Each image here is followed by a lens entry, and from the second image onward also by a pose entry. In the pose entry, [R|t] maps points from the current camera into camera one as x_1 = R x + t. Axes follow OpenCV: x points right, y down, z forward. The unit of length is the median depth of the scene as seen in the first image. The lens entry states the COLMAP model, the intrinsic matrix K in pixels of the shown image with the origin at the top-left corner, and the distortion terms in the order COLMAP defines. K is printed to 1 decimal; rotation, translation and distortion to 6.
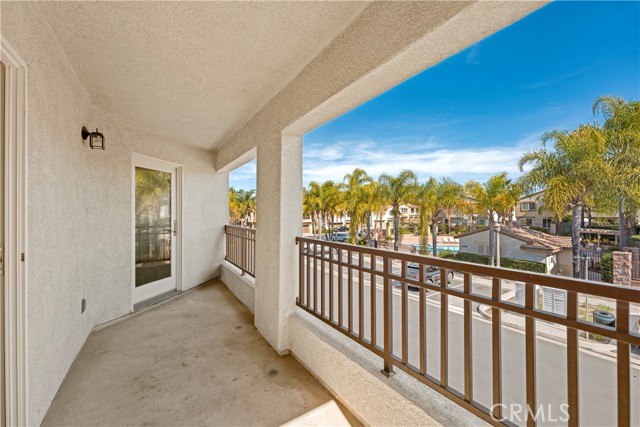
lens RADIAL K [[264.3, 0, 317.4], [0, 264.3, 211.6], [0, 0, 1]] dist [-0.001609, -0.000248]
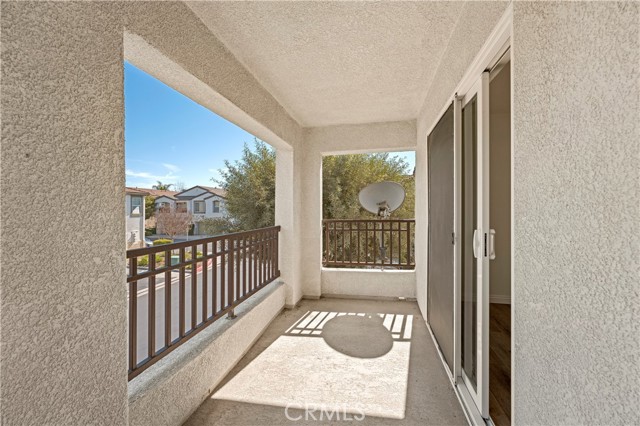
lens RADIAL K [[266.0, 0, 320.4], [0, 266.0, 209.4], [0, 0, 1]] dist [-0.025742, 0.001357]
pose [[-0.715386, 0.008680, 0.698675, -0.924366], [0.005229, 0.999961, -0.007069, 0.026896], [-0.698710, -0.001403, -0.715404, 1.427635]]
